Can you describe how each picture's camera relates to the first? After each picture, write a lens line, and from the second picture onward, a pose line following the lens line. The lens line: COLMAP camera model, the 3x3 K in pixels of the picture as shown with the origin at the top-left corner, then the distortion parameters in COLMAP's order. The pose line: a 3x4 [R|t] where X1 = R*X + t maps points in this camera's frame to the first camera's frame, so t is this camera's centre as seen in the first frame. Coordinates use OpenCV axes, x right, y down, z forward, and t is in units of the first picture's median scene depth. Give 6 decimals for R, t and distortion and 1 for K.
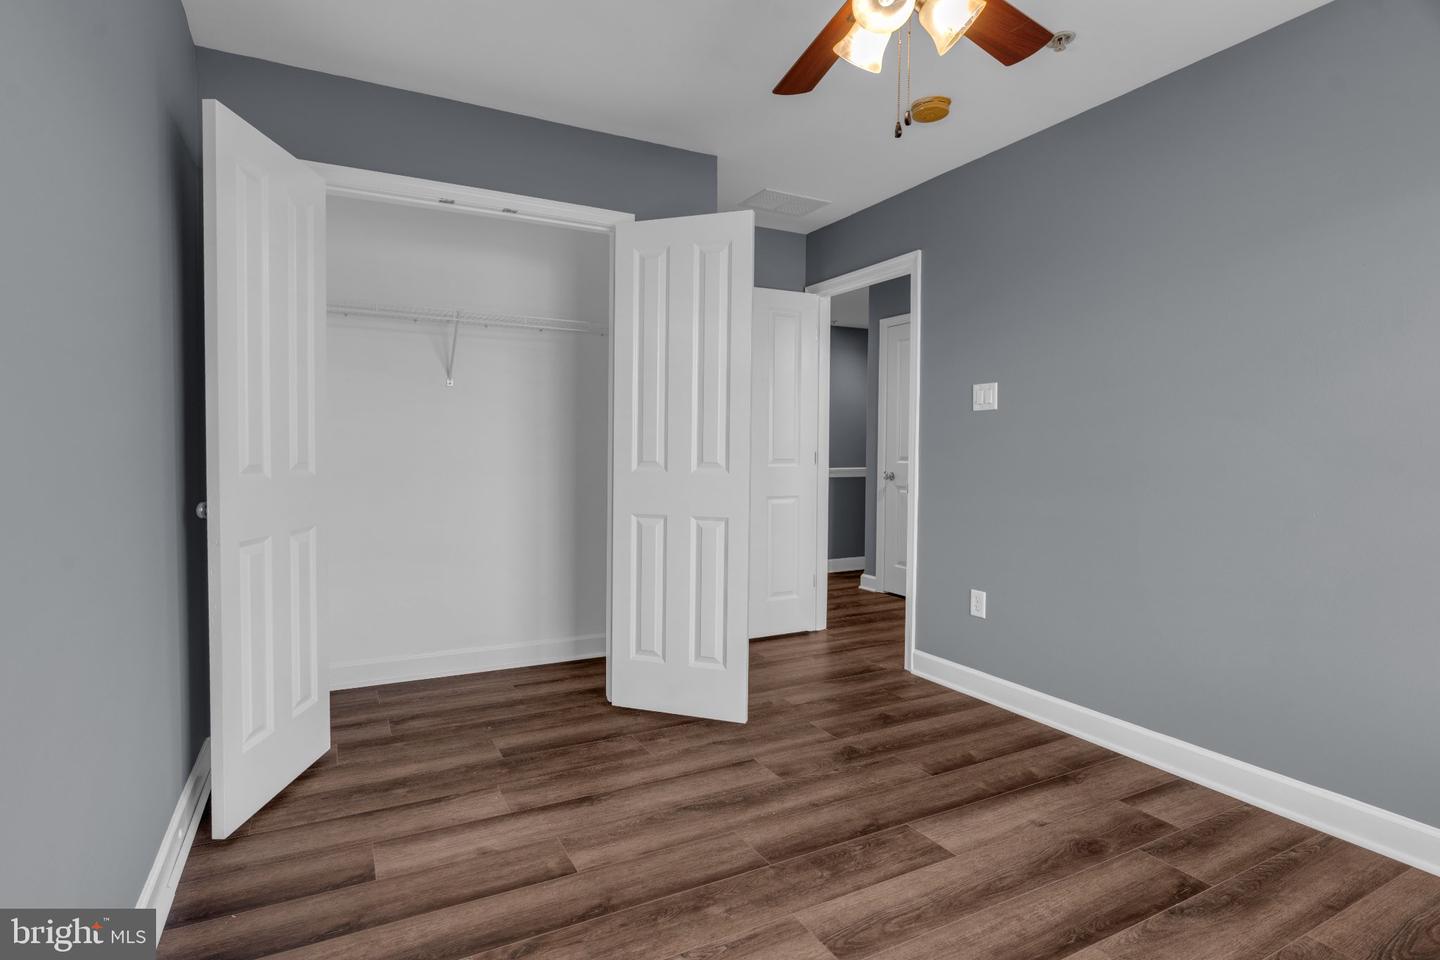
lens RADIAL K [[683.7, 0, 717.0], [0, 683.7, 486.3], [0, 0, 1]] dist [-0.002743, 0.000656]
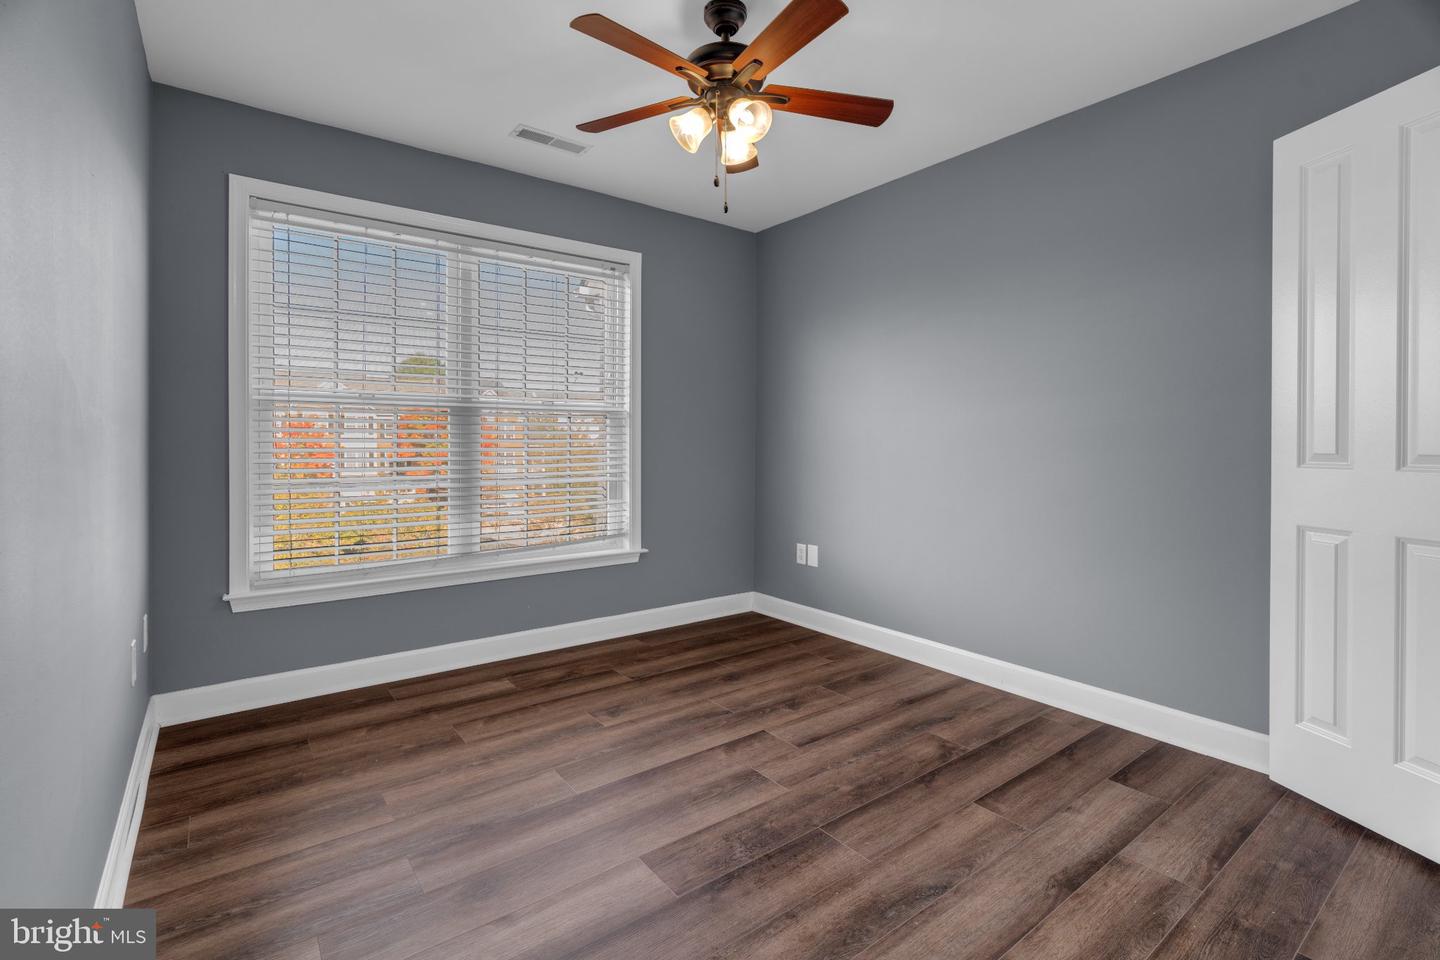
lens RADIAL K [[709.8, 0, 711.0], [0, 709.8, 475.8], [0, 0, 1]] dist [-0.002789, 0.000296]
pose [[-0.991263, -0.003112, -0.131863, 0.389053], [-0.017228, 0.994212, 0.106048, -0.114037], [0.130770, 0.107393, -0.985579, 1.984223]]
